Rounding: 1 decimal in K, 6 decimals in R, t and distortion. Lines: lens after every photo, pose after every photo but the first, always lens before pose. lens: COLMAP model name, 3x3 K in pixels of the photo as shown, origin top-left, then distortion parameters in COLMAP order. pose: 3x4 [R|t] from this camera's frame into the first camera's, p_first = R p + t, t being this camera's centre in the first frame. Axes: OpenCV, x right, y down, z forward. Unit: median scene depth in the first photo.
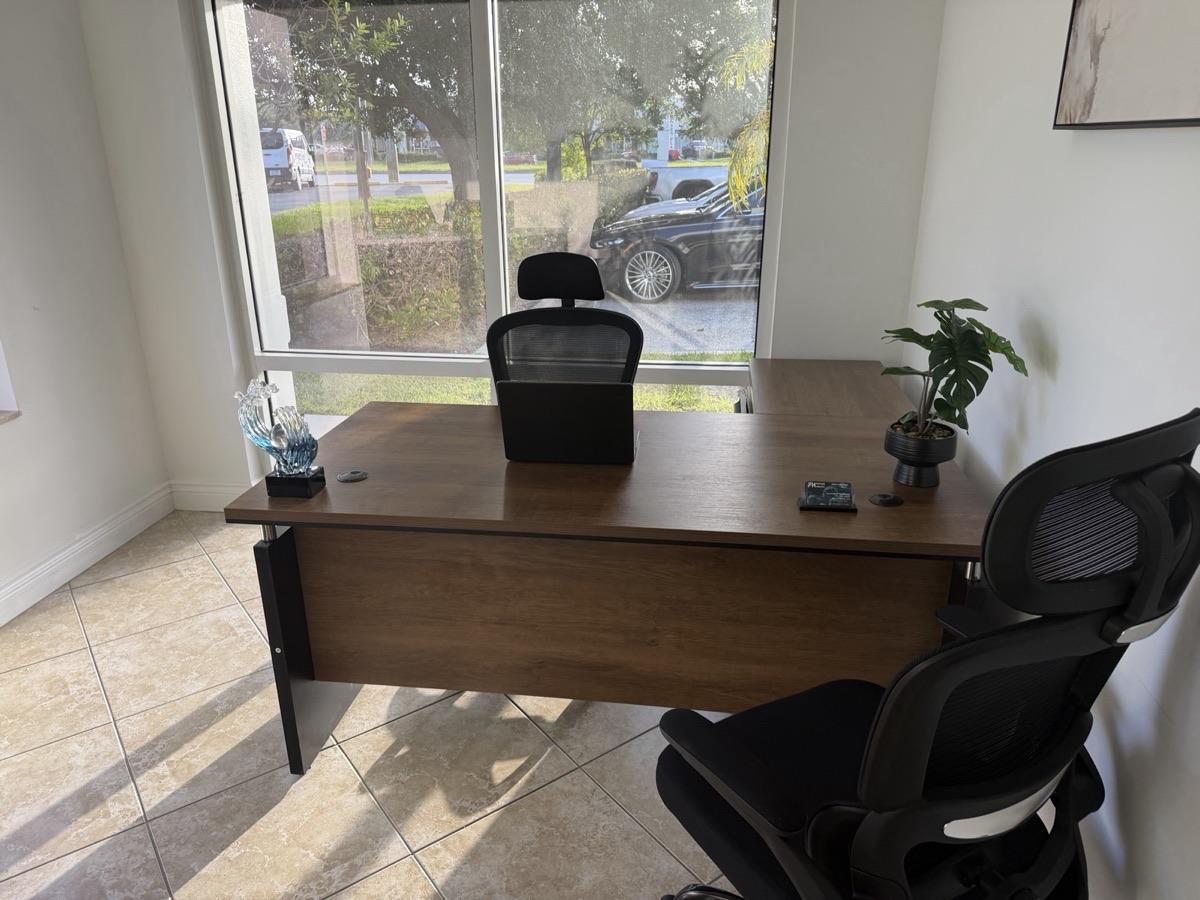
lens RADIAL K [[843.8, 0, 600.0], [0, 843.8, 450.0], [0, 0, 1]] dist [0.050397, -0.051780]
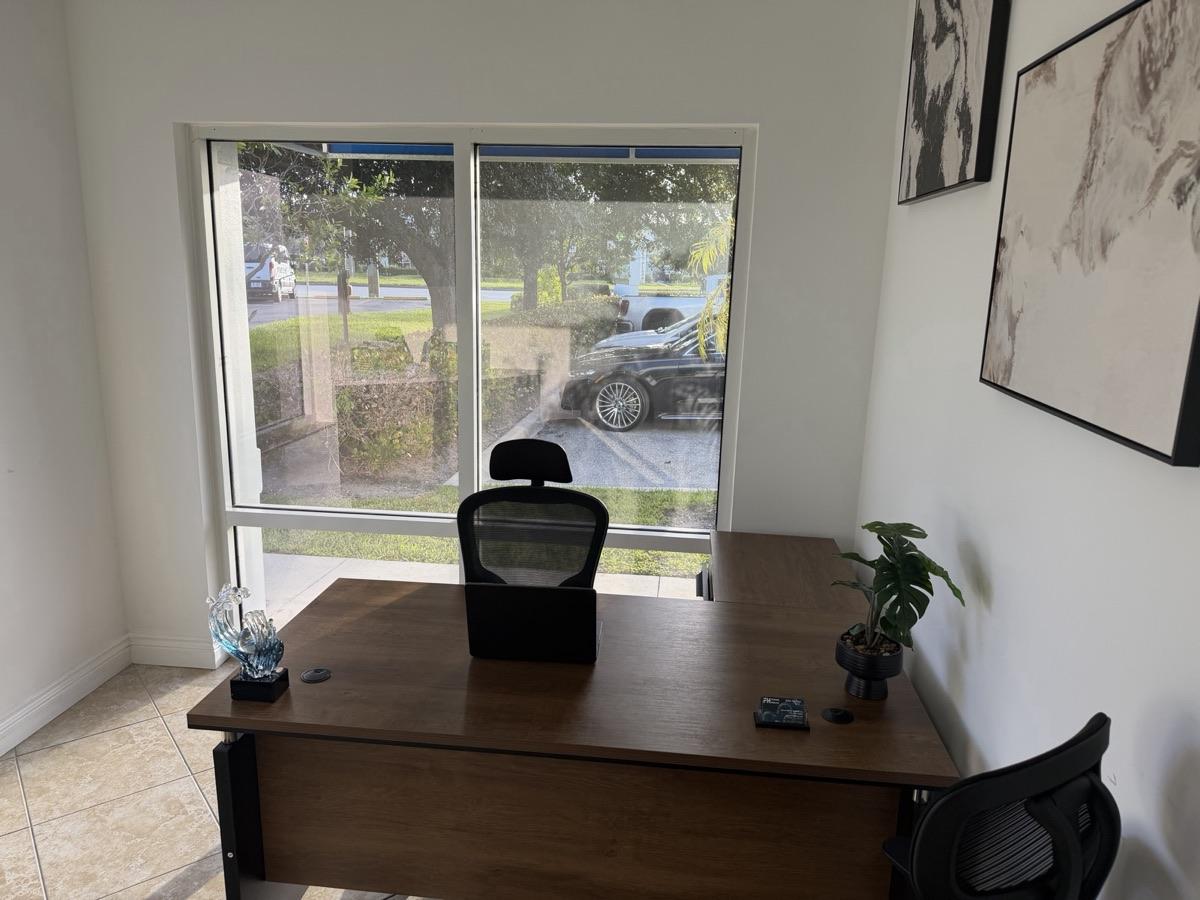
lens RADIAL K [[838.9, 0, 606.4], [0, 838.9, 459.0], [0, 0, 1]] dist [0.037714, -0.029762]
pose [[0.998768, 0.024763, 0.042992, 0.001634], [-0.019630, 0.993059, -0.115968, -0.082803], [-0.045565, 0.114981, 0.992322, -0.031780]]
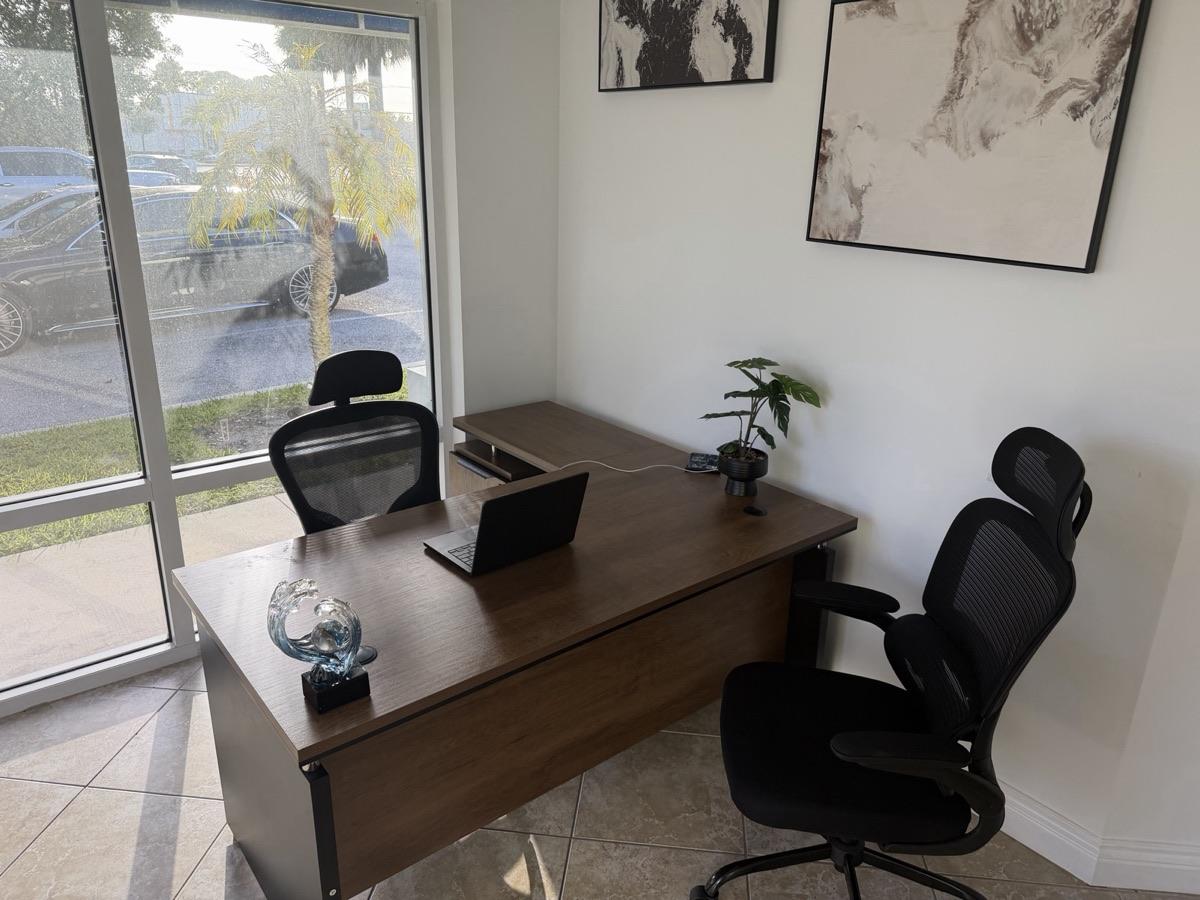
lens RADIAL K [[843.8, 0, 600.0], [0, 843.8, 450.0], [0, 0, 1]] dist [0.050397, -0.051780]
pose [[0.672491, -0.222946, 0.705727, -0.499732], [0.222545, 0.970334, 0.094473, -0.143770], [-0.705853, 0.093524, 0.702157, 0.149142]]
